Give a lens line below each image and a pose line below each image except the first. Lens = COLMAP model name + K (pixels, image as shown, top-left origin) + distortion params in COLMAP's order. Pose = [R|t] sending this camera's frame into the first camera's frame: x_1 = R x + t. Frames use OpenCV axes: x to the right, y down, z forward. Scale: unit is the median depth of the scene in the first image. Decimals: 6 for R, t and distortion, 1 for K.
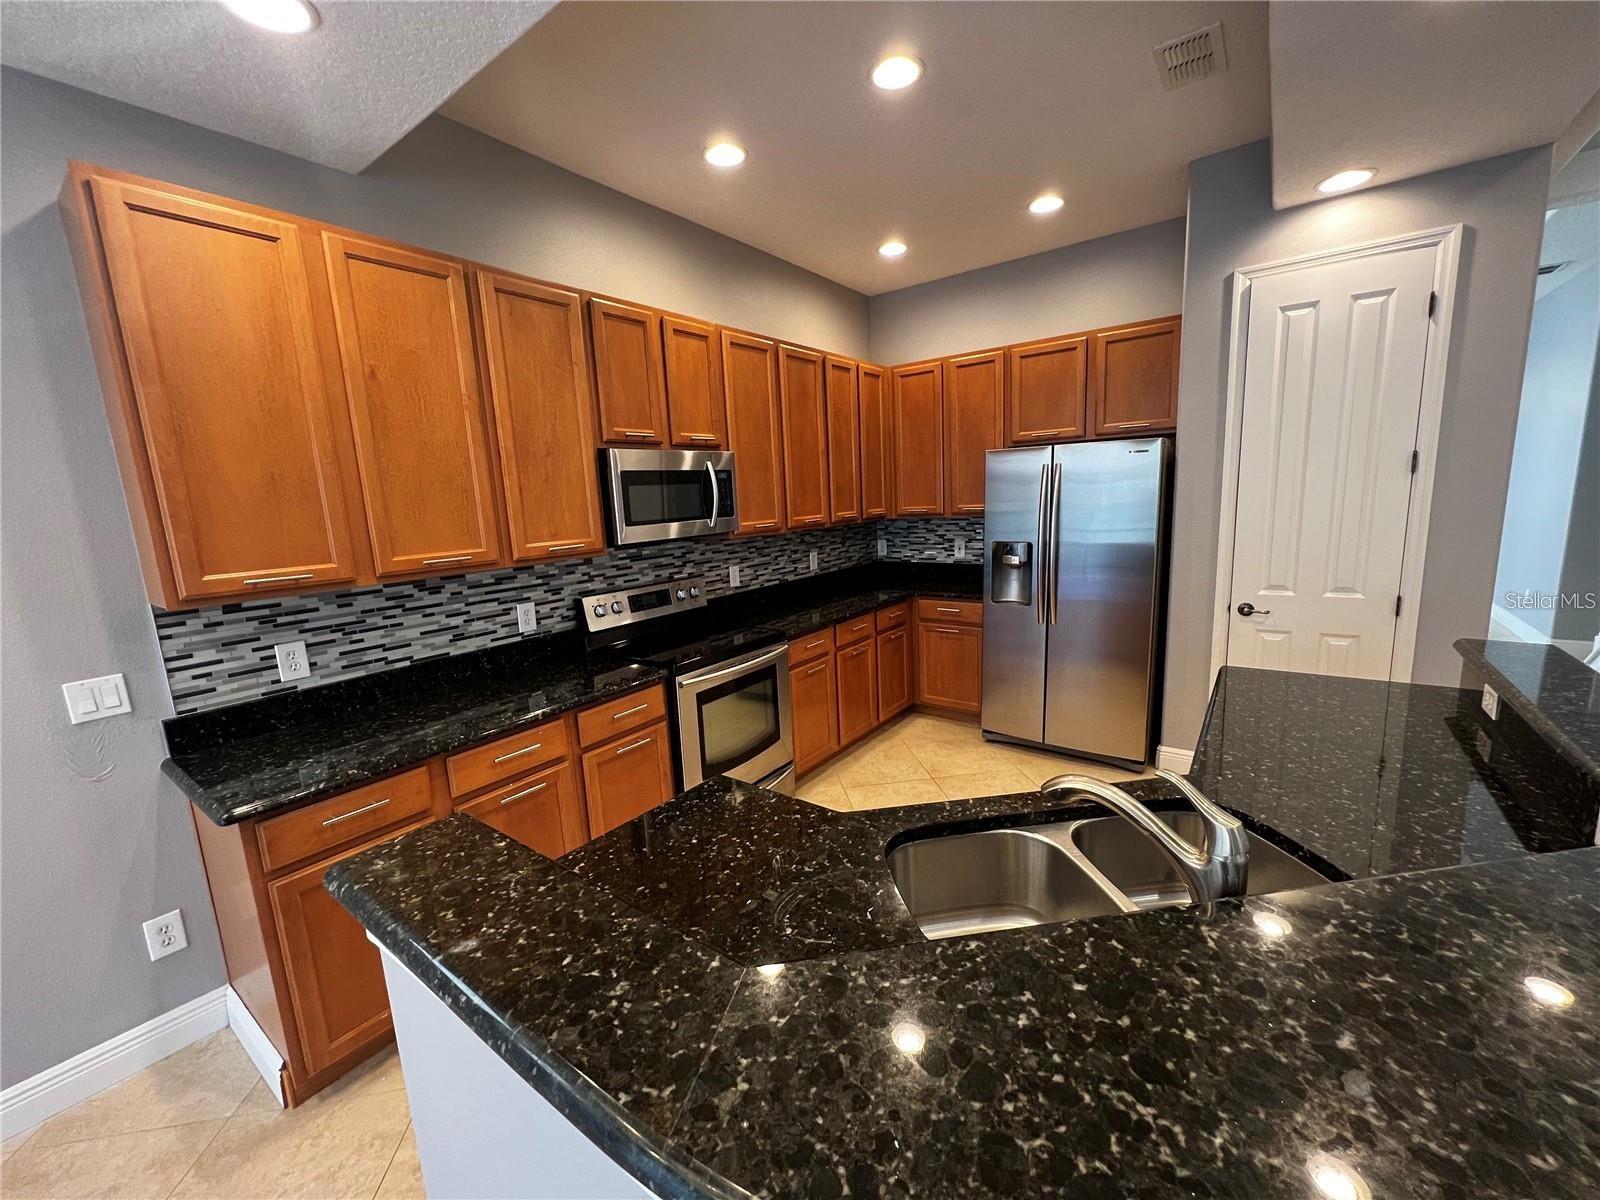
lens RADIAL K [[636.7, 0, 799.5], [0, 636.7, 601.4], [0, 0, 1]] dist [0.000742, 0.000164]
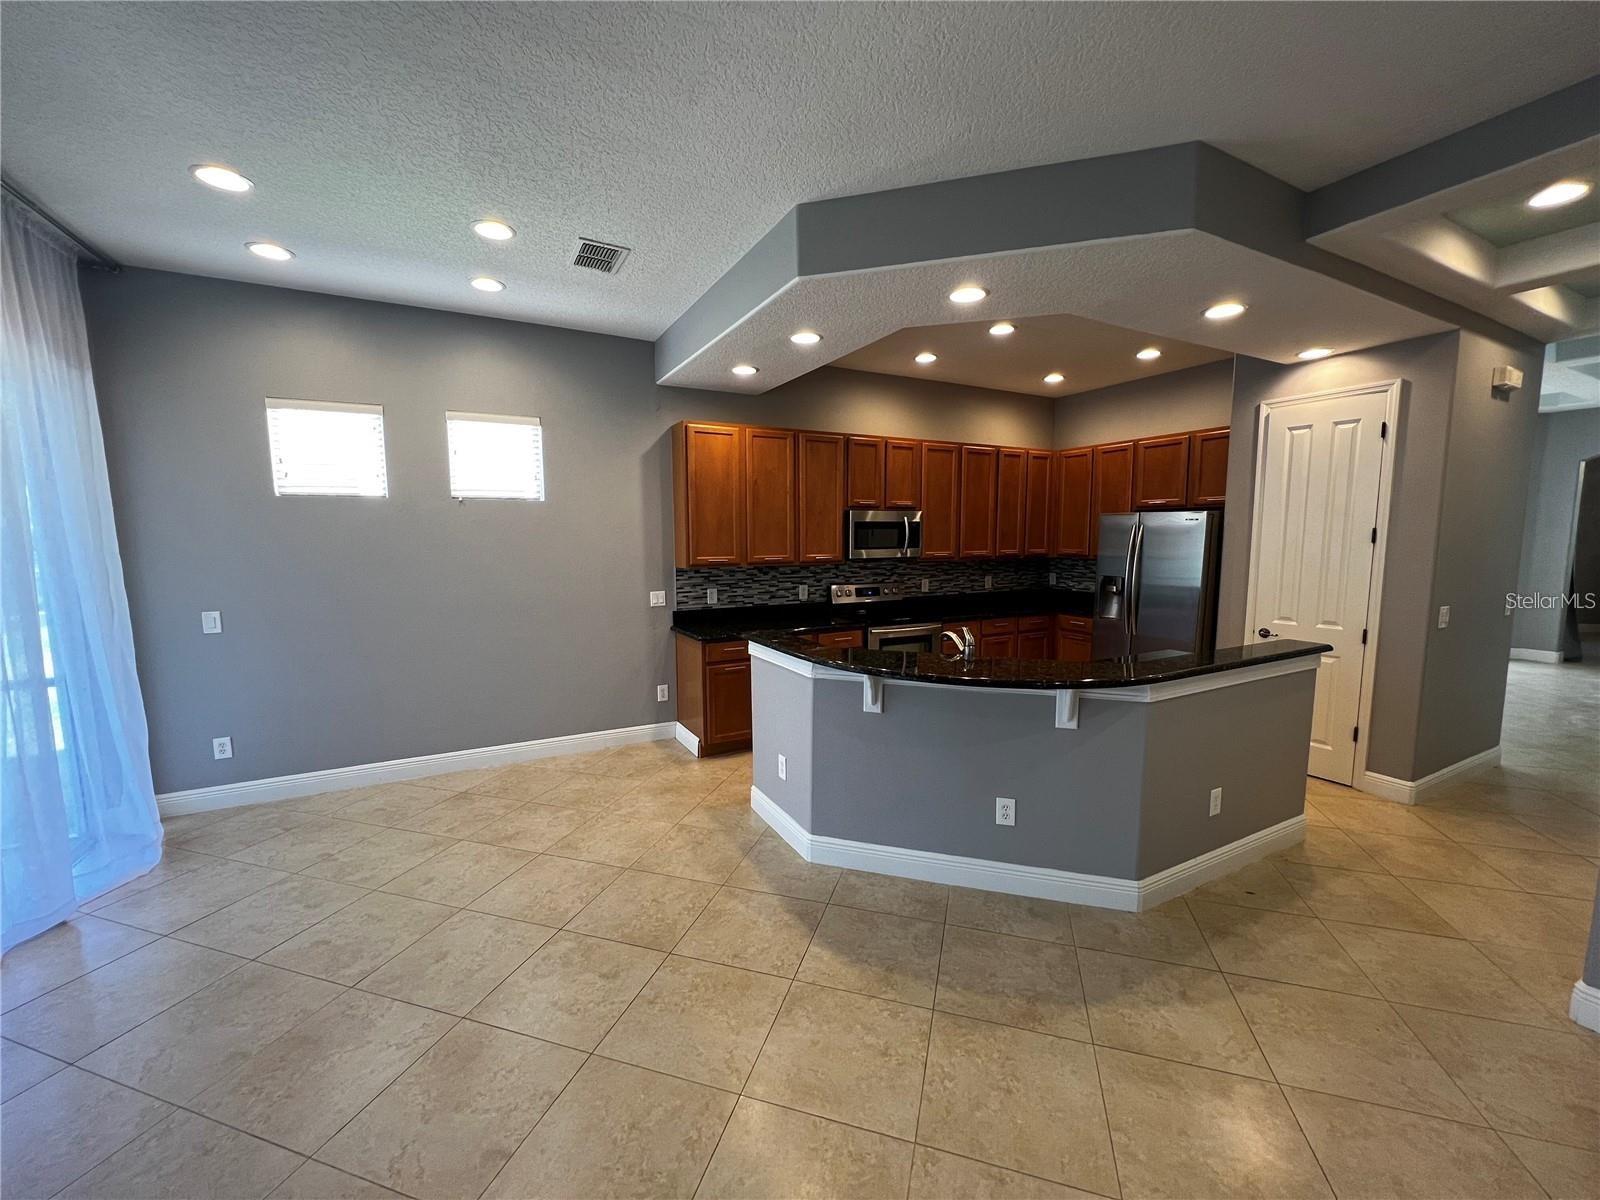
lens RADIAL K [[636.7, 0, 800.1], [0, 636.7, 603.0], [0, 0, 1]] dist [0.000742, 0.000164]
pose [[0.903391, 0.091137, -0.419021, 0.392760], [-0.111458, 0.993474, -0.024217, 0.106392], [0.414079, 0.068580, 0.907654, -0.795618]]
